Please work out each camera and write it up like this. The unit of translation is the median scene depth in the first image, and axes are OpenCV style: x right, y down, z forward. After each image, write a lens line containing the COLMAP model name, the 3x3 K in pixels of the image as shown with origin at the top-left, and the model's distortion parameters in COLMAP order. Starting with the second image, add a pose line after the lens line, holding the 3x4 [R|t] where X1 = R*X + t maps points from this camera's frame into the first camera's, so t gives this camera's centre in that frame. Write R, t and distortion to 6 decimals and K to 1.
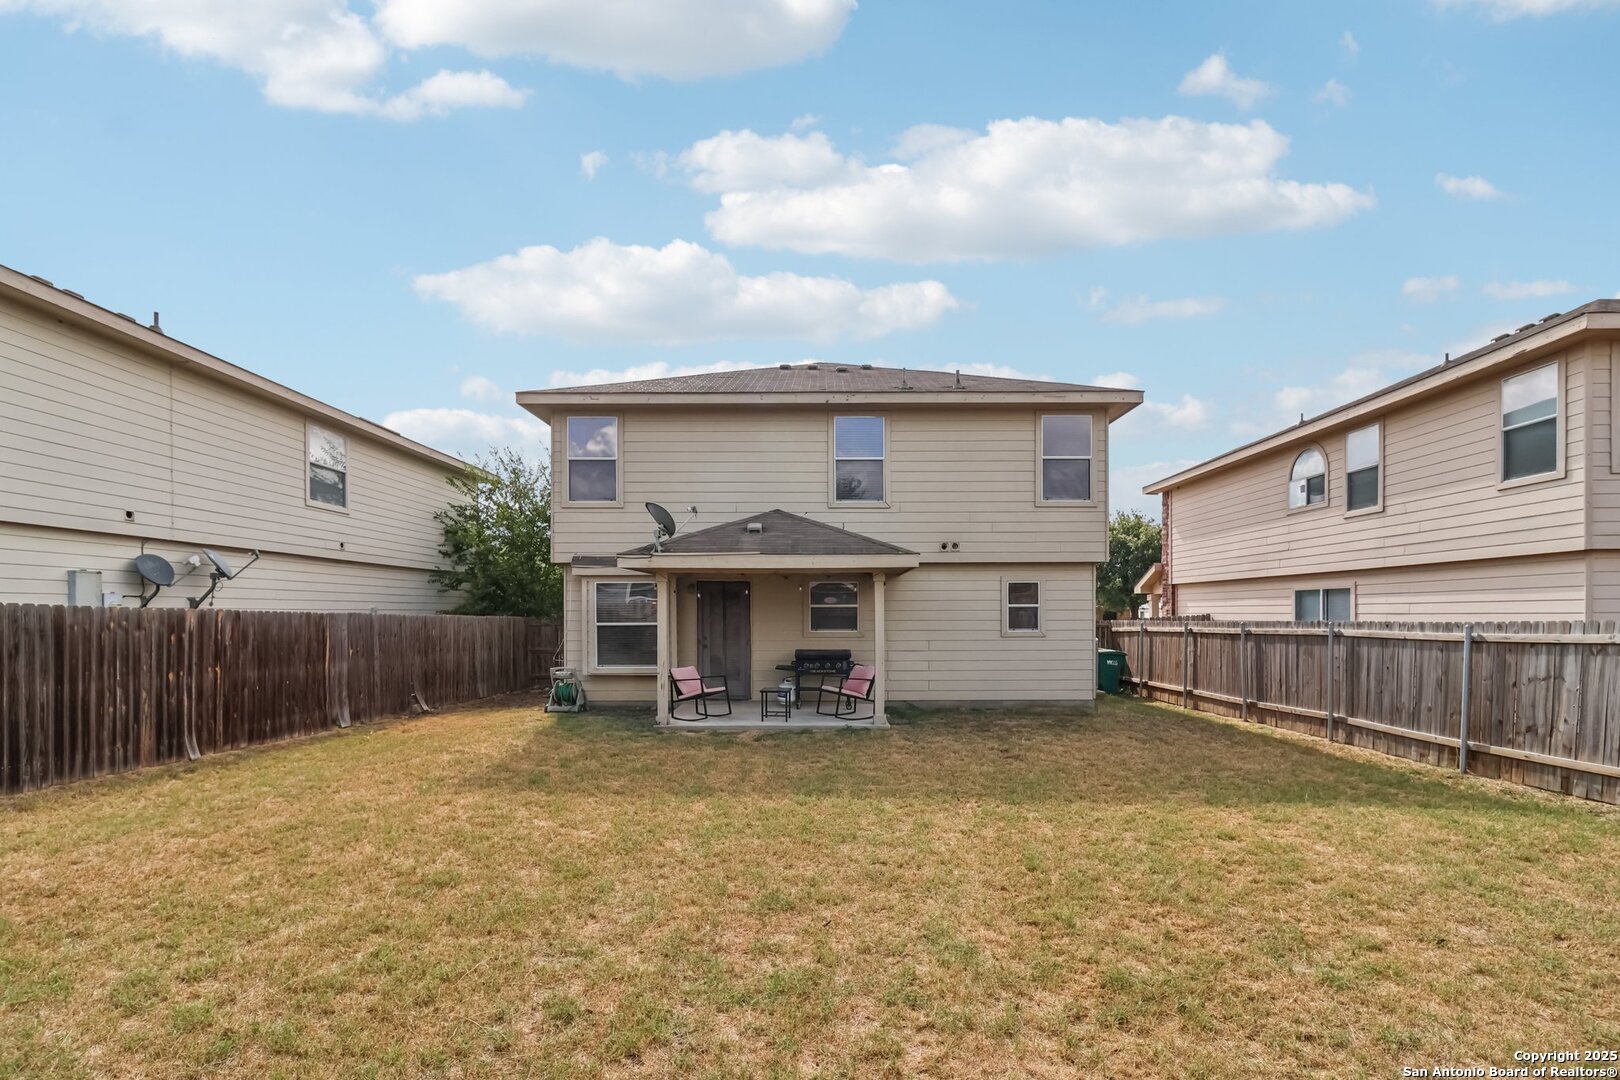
lens RADIAL K [[785.1, 0, 819.5], [0, 785.1, 611.2], [0, 0, 1]] dist [0.001288, 0.000091]
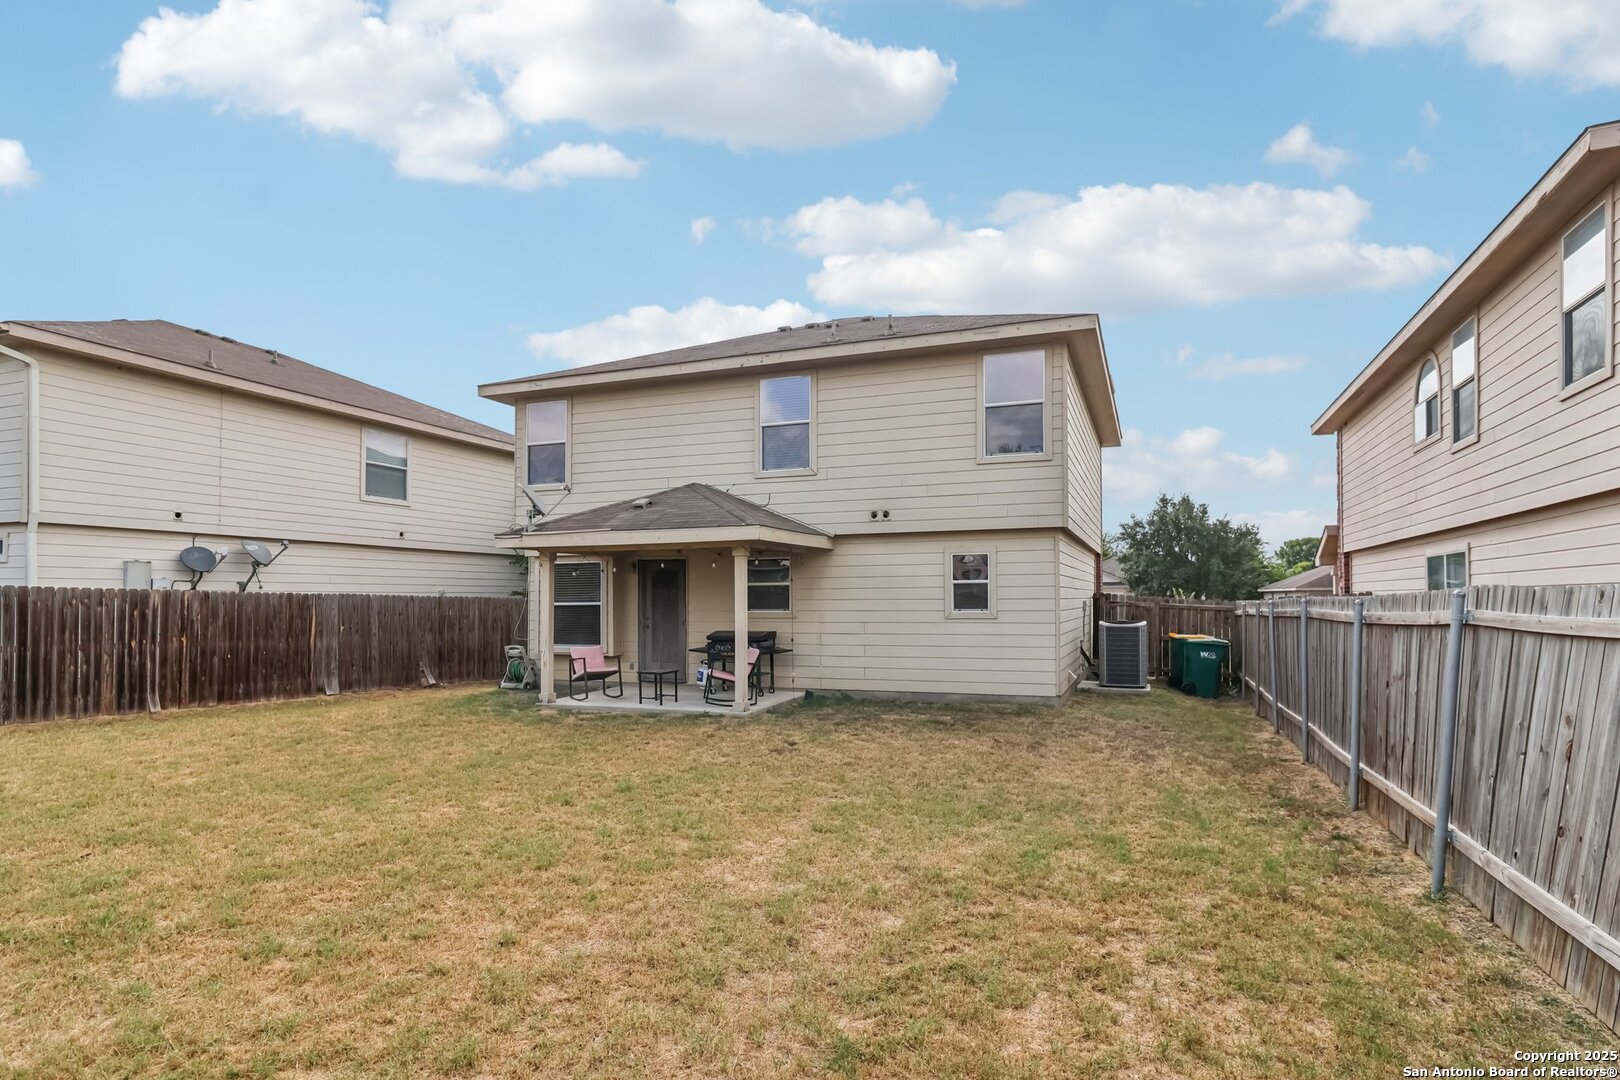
lens RADIAL K [[879.6, 0, 810.7], [0, 879.6, 573.3], [0, 0, 1]] dist [0.003597, 0.000761]
pose [[0.931433, -0.013876, -0.363649, 0.454310], [0.004314, 0.999624, -0.027094, 0.008890], [0.363888, 0.023667, 0.931142, 0.056332]]
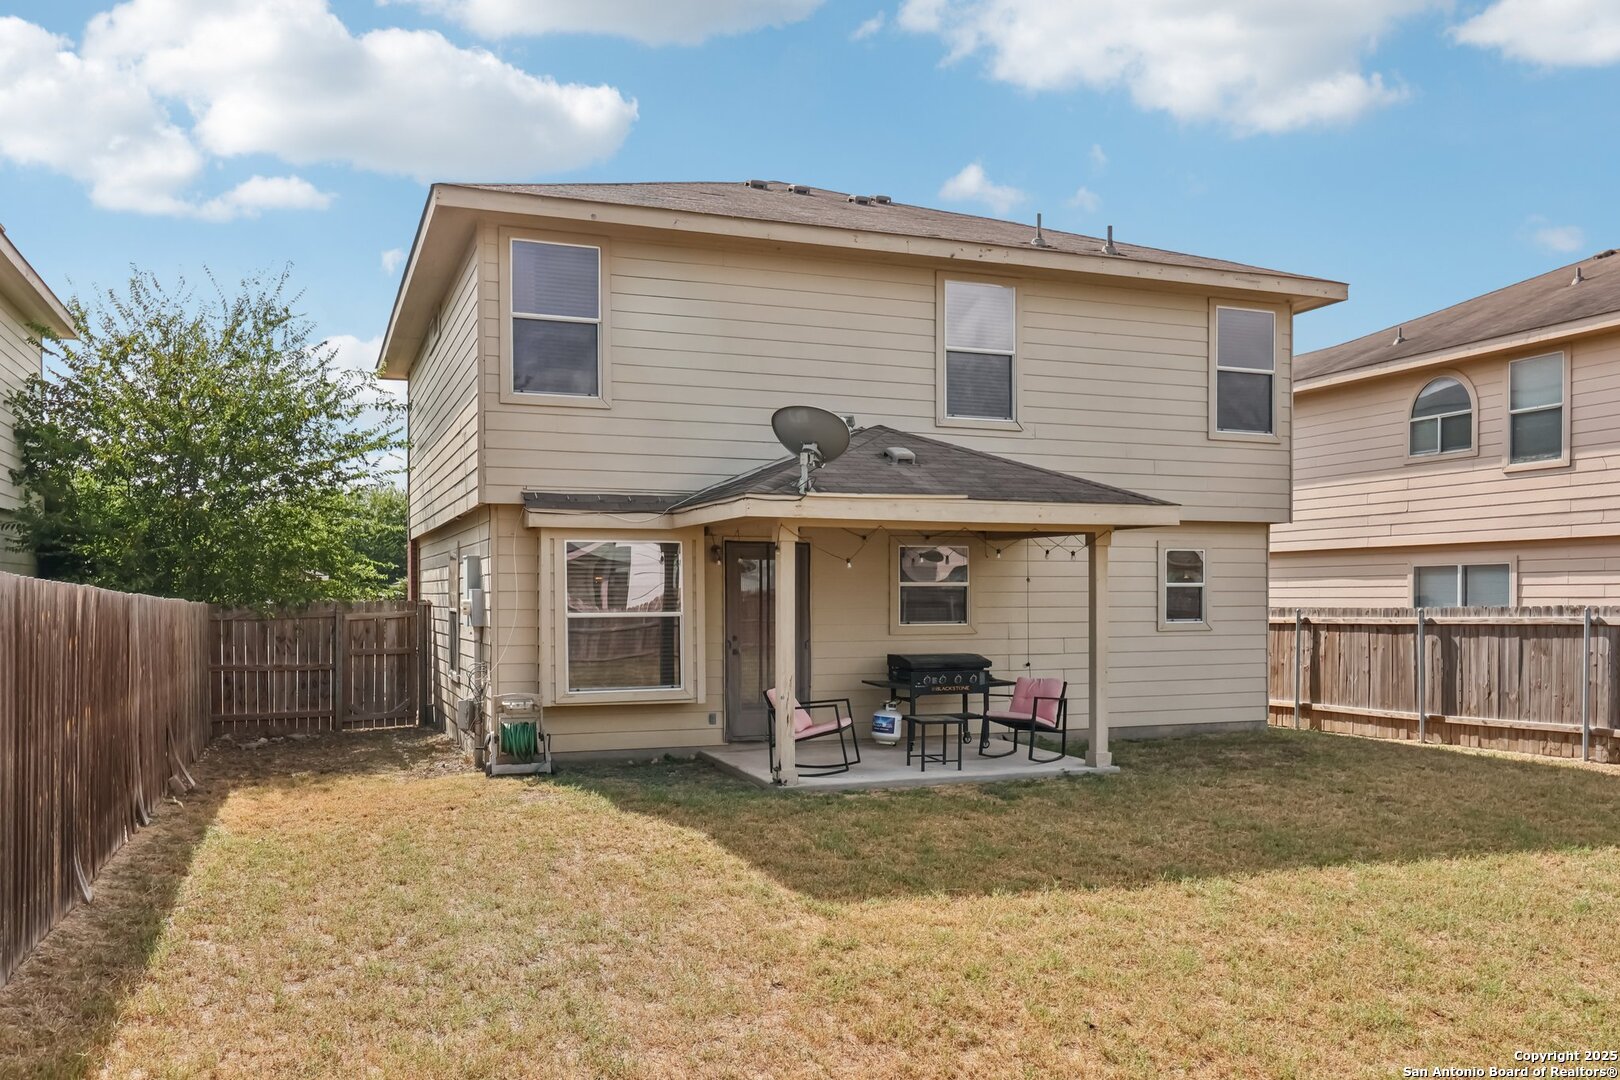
lens RADIAL K [[1301.6, 0, 812.1], [0, 1301.6, 608.9], [0, 0, 1]] dist [0.000071, -0.000739]
pose [[0.931443, -0.002665, 0.363878, -0.459238], [-0.000832, 0.999955, 0.009453, 0.003237], [-0.363886, -0.009108, 0.931399, 0.072426]]
